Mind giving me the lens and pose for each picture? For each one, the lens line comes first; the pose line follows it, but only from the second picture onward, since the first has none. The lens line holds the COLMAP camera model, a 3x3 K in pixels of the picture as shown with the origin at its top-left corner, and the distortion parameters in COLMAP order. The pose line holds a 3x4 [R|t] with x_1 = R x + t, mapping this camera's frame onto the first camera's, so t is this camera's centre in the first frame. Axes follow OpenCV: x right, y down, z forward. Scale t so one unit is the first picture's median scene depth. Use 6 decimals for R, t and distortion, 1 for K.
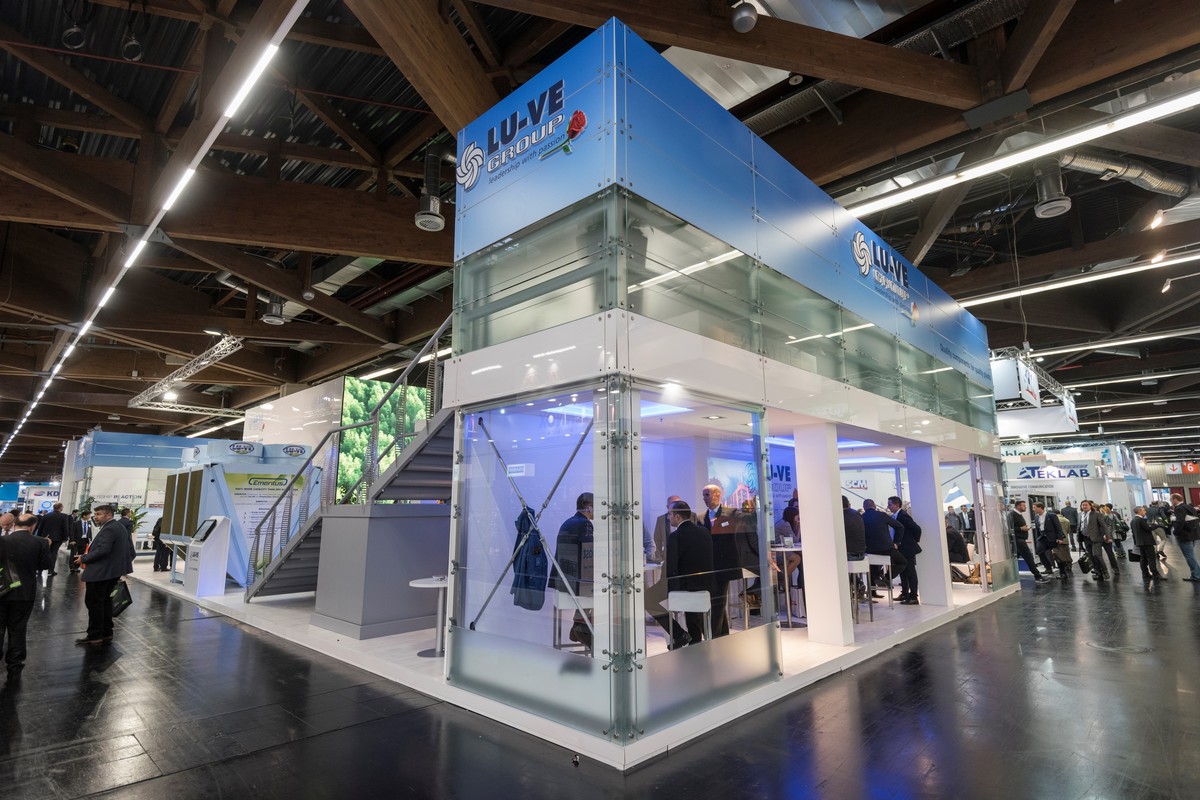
lens RADIAL K [[638.9, 0, 604.2], [0, 638.9, 395.4], [0, 0, 1]] dist [0.018746, -0.013840]
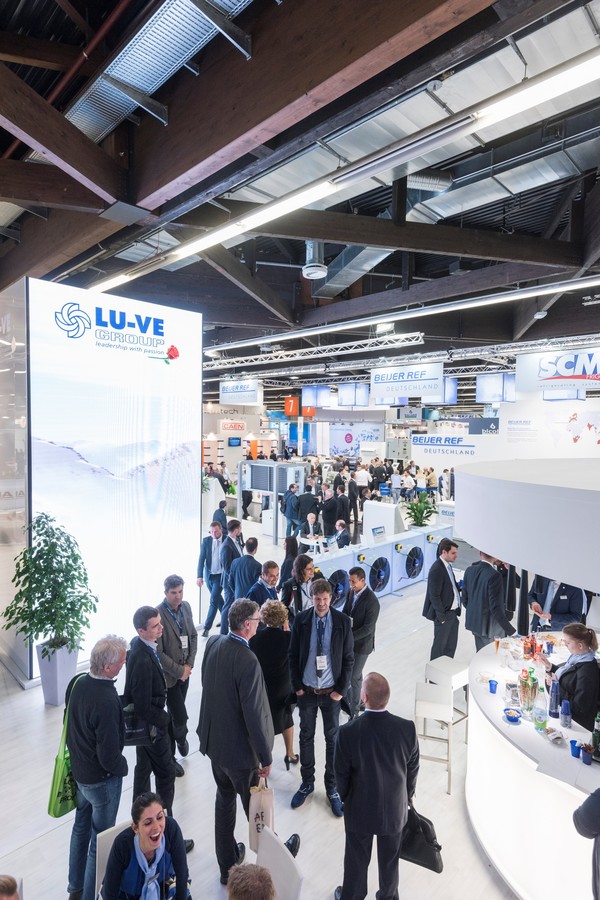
lens RADIAL K [[487.2, 0, 301.7], [0, 487.2, 452.9], [0, 0, 1]] dist [0.001192, 0.000145]
pose [[0.999891, 0.013116, 0.006751, -0.342537], [-0.014344, 0.971314, 0.237368, 0.012088], [-0.003444, -0.237439, 0.971396, 1.037253]]
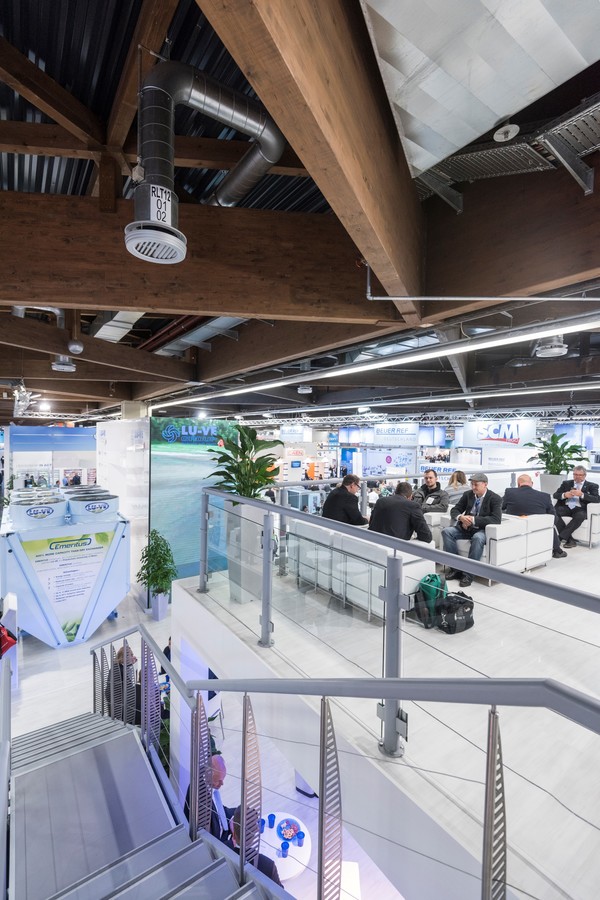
lens RADIAL K [[411.1, 0, 300.0], [0, 411.1, 450.0], [0, 0, 1]] dist [0.028279, -0.027883]
pose [[0.984006, 0.021677, -0.176810, -0.105788], [0.017149, 0.976431, 0.215149, -0.186904], [0.177306, -0.214740, 0.960442, 0.693405]]
